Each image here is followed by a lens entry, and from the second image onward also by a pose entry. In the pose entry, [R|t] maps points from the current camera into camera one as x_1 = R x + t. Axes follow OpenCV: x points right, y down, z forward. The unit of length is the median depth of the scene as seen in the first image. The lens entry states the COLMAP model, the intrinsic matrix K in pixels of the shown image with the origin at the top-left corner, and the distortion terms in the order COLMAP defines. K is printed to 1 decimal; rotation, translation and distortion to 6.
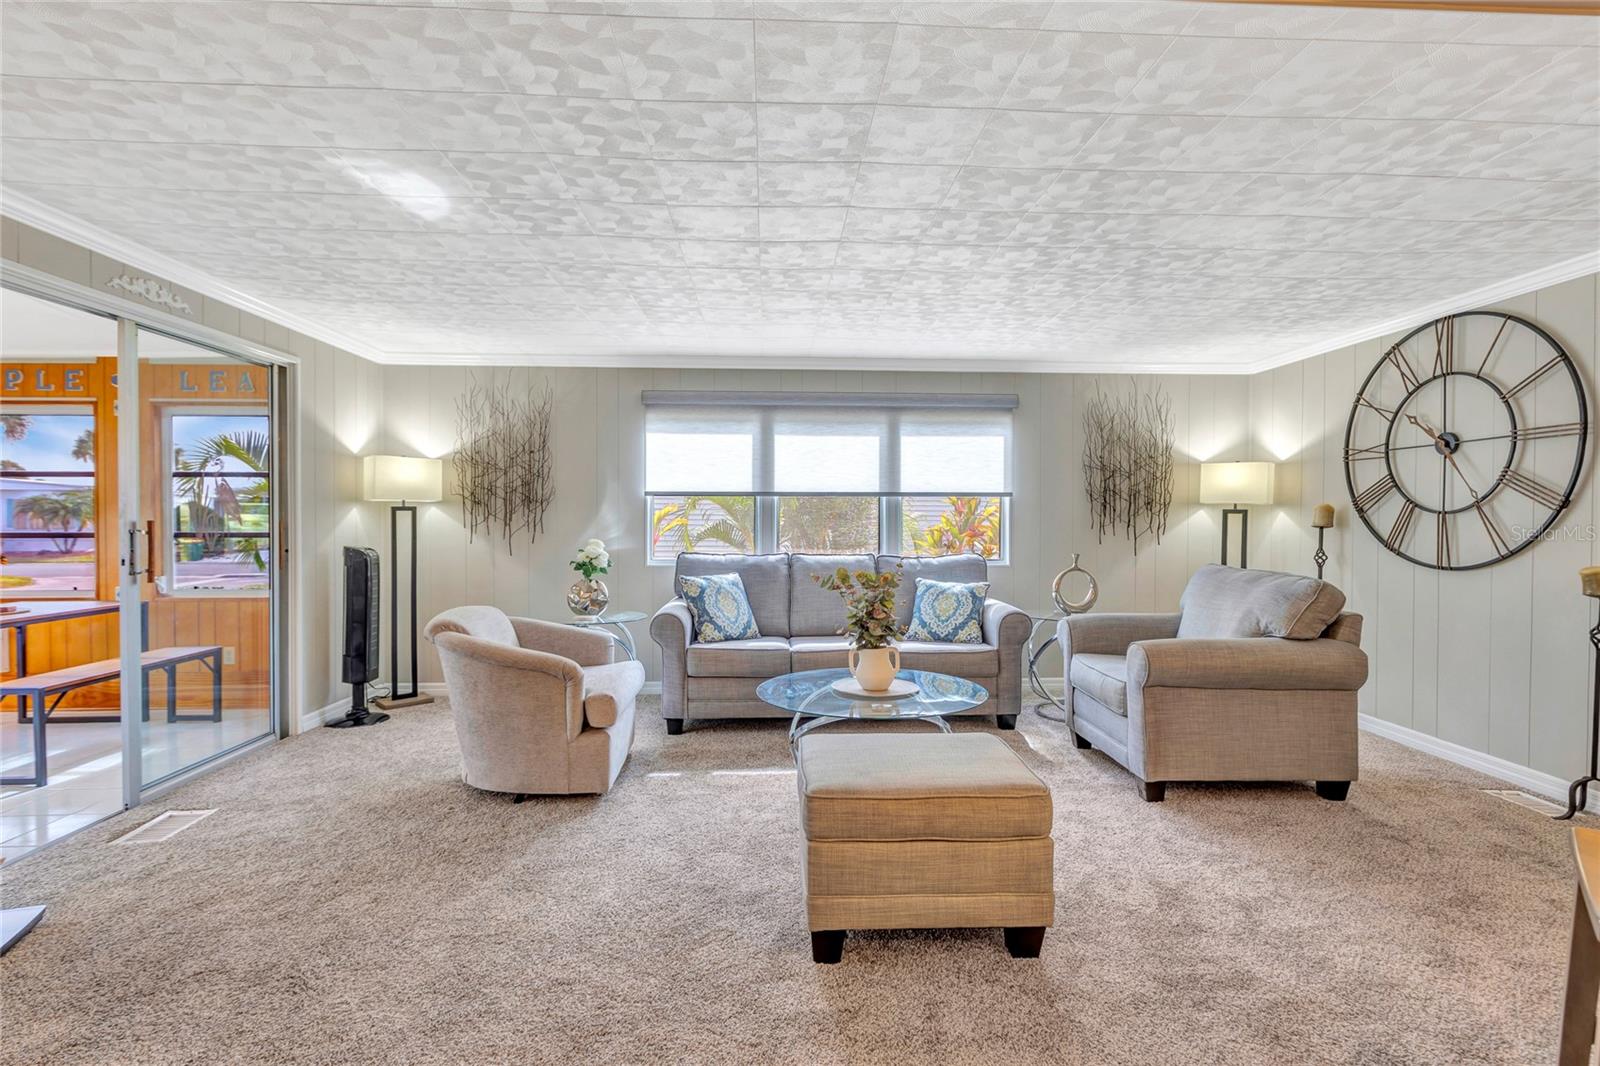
lens RADIAL K [[743.7, 0, 799.4], [0, 743.7, 541.5], [0, 0, 1]] dist [-0.001584, -0.000096]
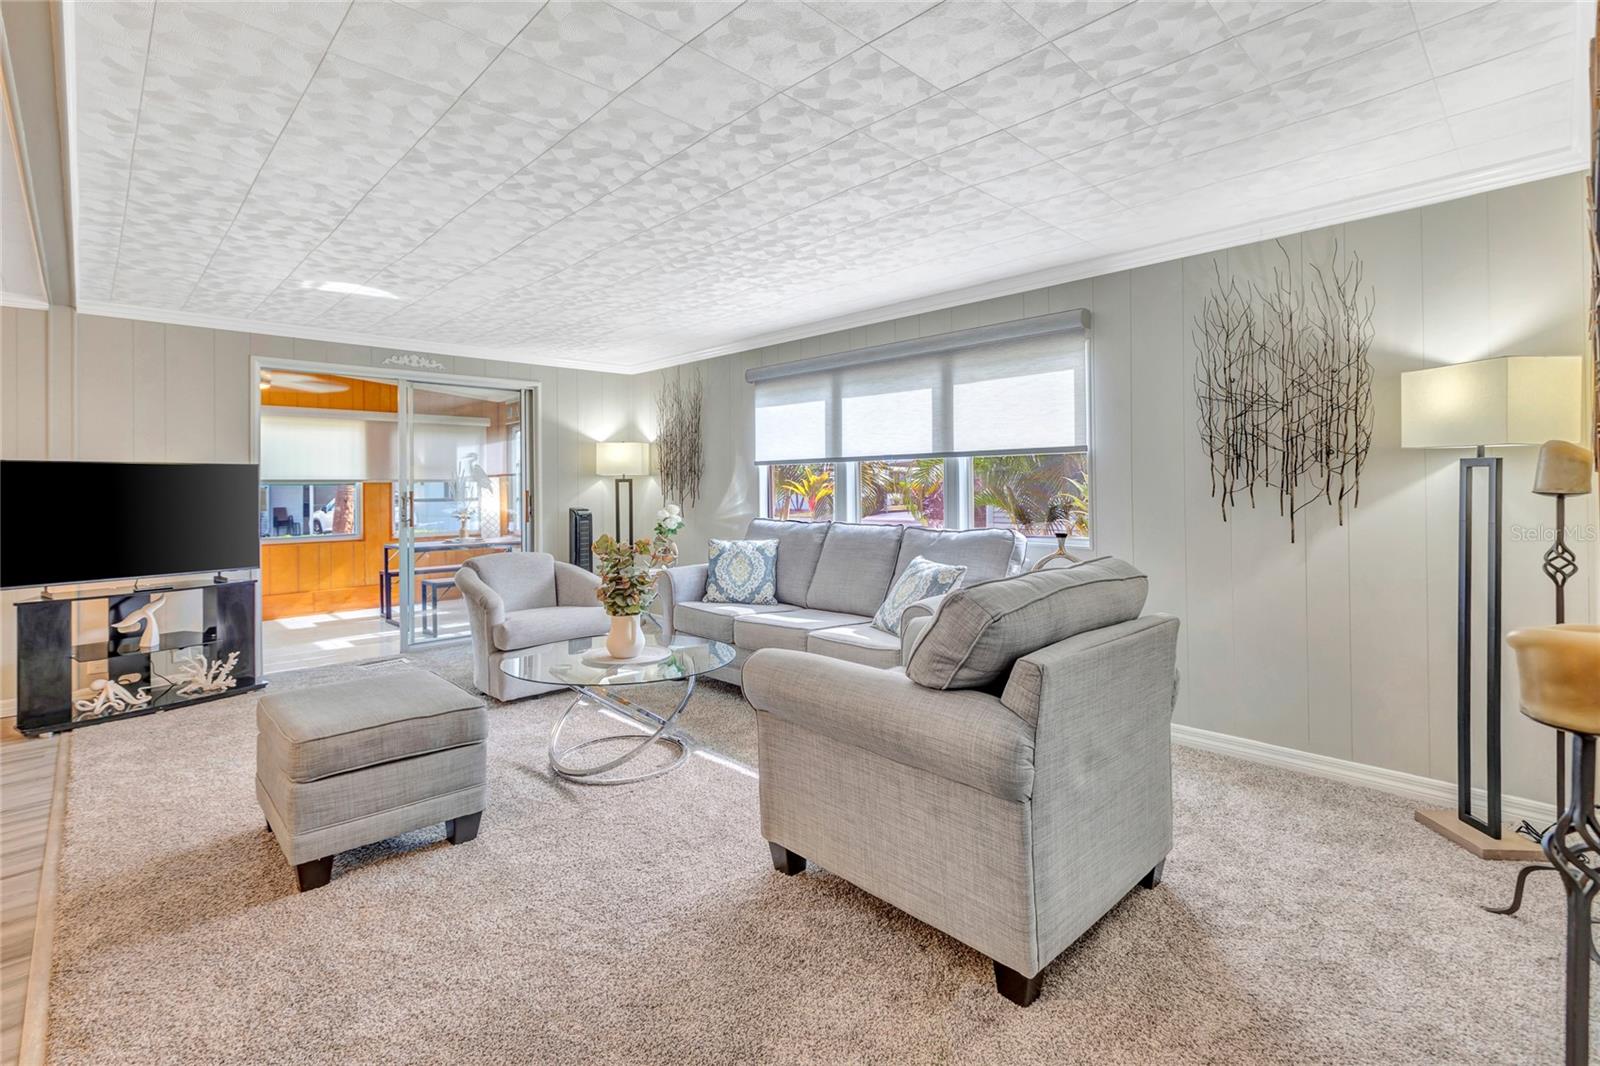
lens RADIAL K [[750.1, 0, 801.7], [0, 750.1, 494.0], [0, 0, 1]] dist [0.001755, 0.000079]
pose [[0.657978, -0.000436, -0.753037, 0.670432], [-0.011354, 0.999880, -0.010500, -0.008826], [0.752951, 0.015459, 0.657894, 0.330424]]
